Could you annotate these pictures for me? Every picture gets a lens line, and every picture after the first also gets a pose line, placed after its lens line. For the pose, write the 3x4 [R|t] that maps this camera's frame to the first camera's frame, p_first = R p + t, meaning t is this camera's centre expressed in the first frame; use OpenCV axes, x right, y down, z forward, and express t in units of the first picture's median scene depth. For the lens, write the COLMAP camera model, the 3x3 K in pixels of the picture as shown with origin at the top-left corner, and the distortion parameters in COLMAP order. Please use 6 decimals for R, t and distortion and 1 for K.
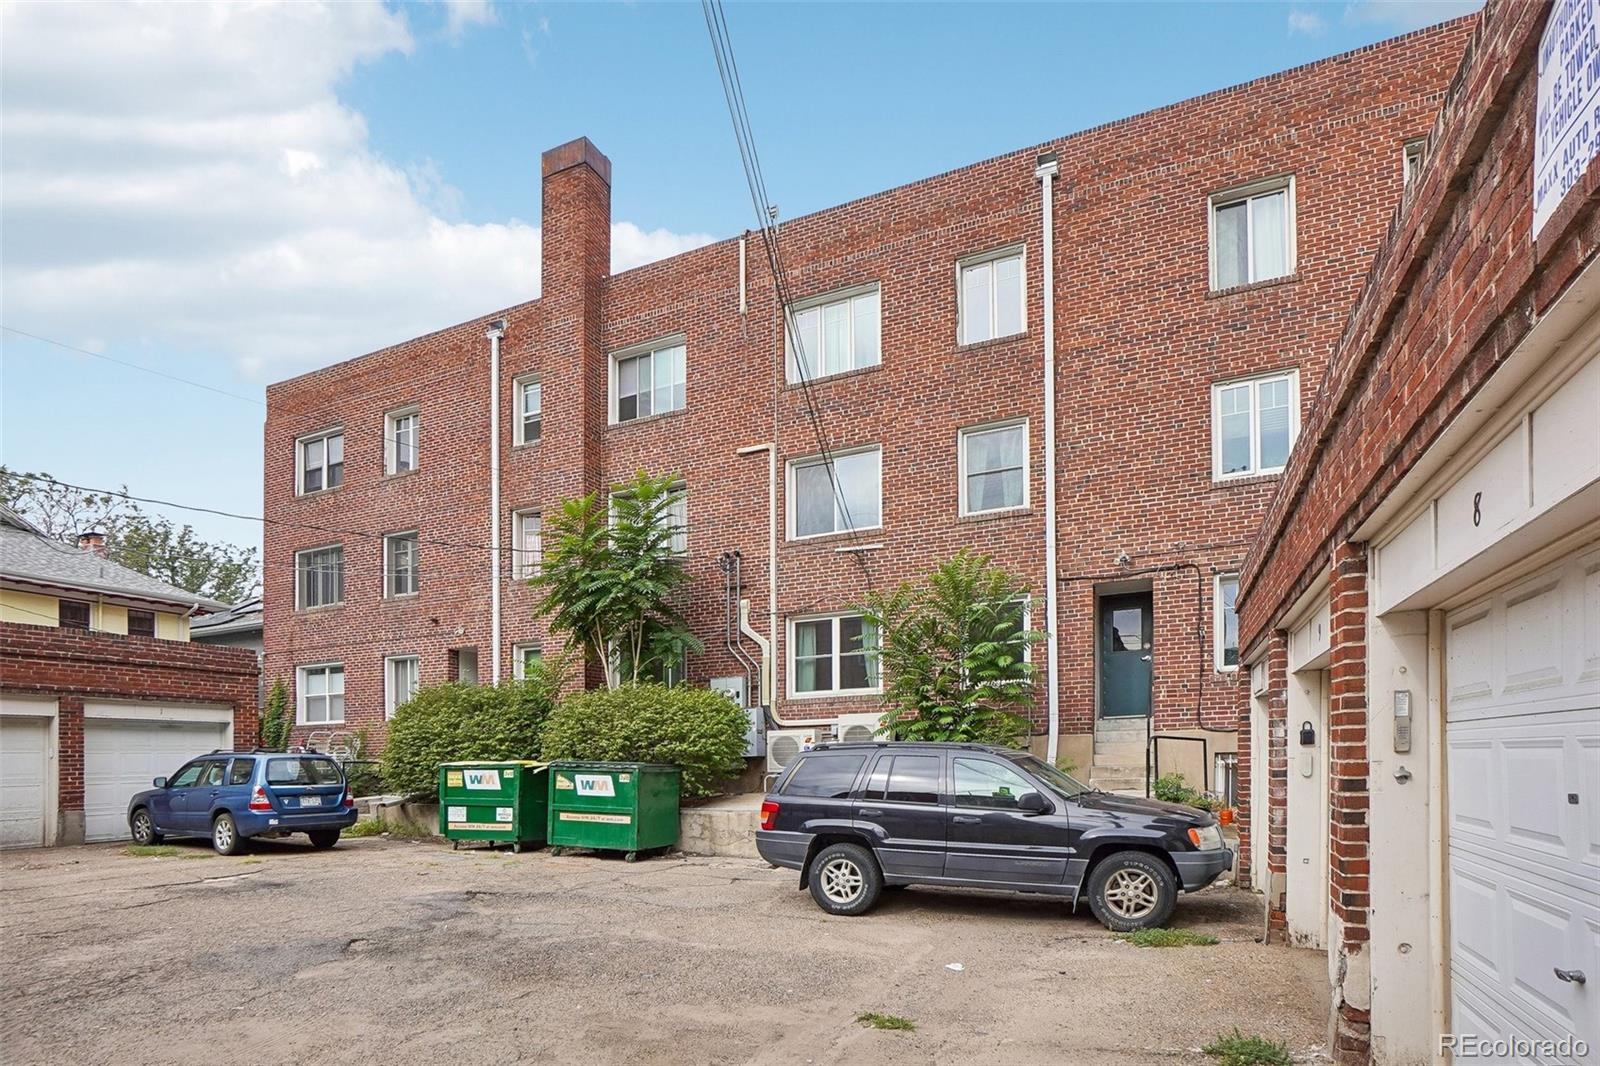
lens RADIAL K [[815.5, 0, 800.0], [0, 815.5, 533.0], [0, 0, 1]] dist [-0.042257, 0.021432]
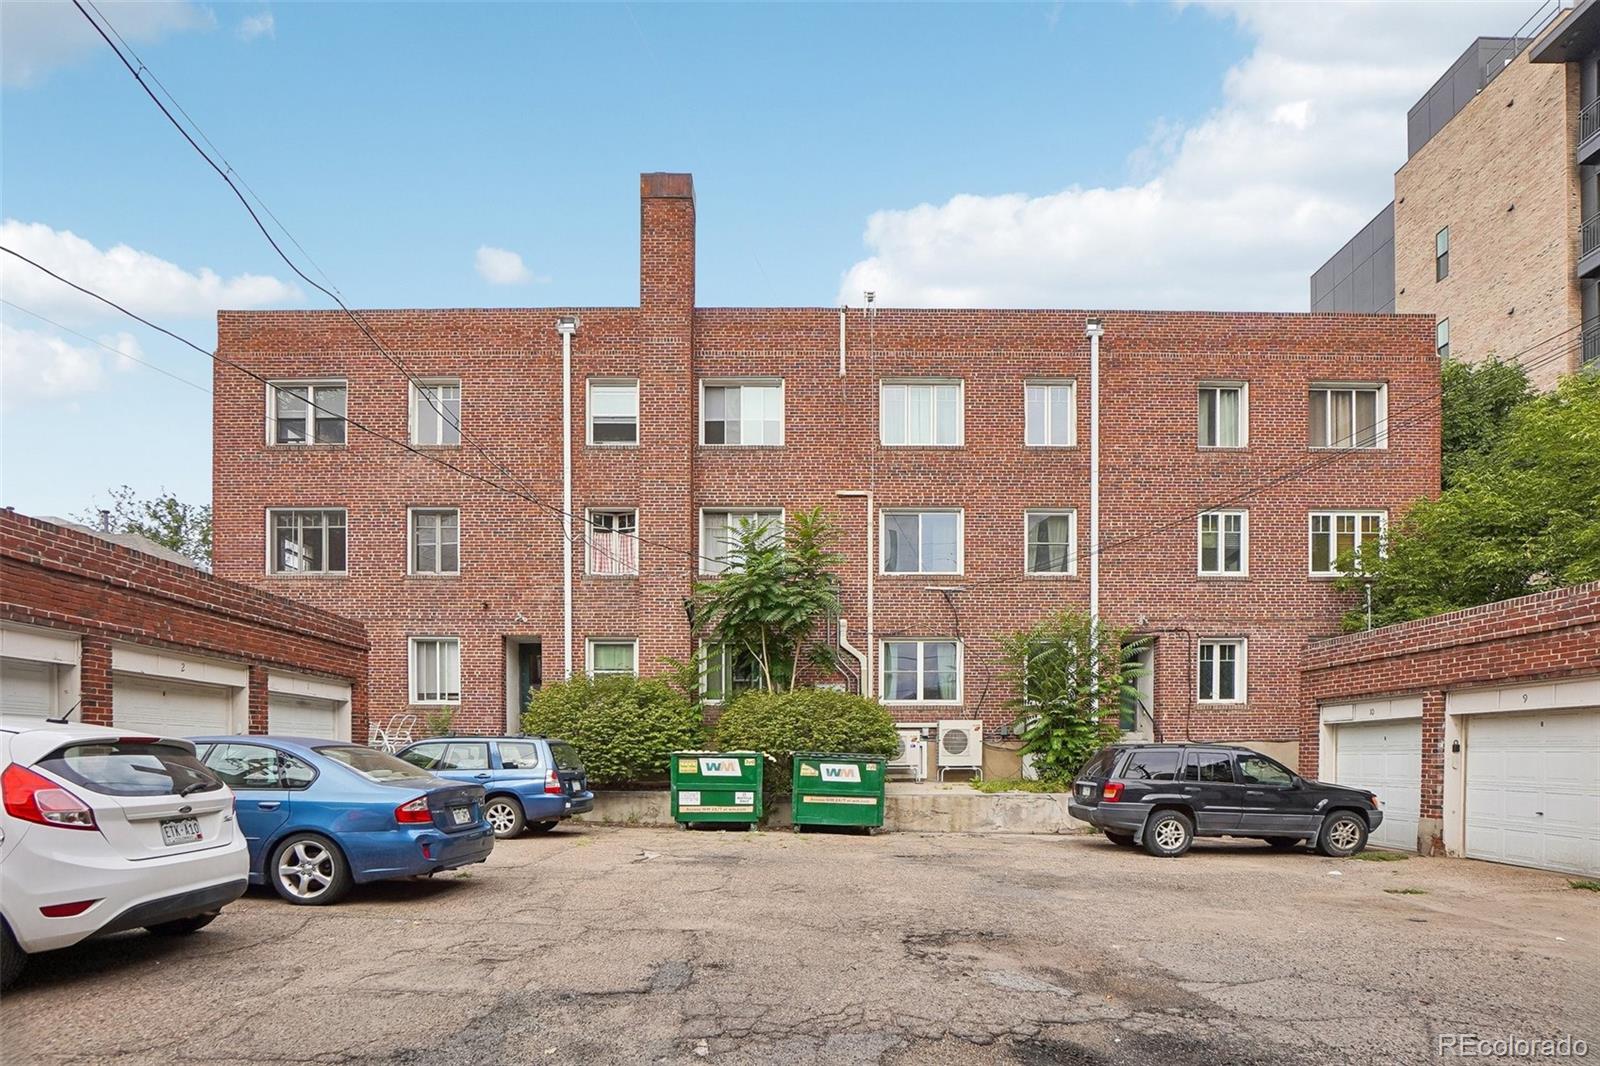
lens RADIAL K [[784.7, 0, 798.9], [0, 784.7, 523.2], [0, 0, 1]] dist [-0.040616, 0.019521]
pose [[0.910848, 0.140006, 0.388270, -0.653449], [-0.131887, 0.990120, -0.047631, 0.006173], [-0.391103, -0.007823, 0.920314, -0.033169]]
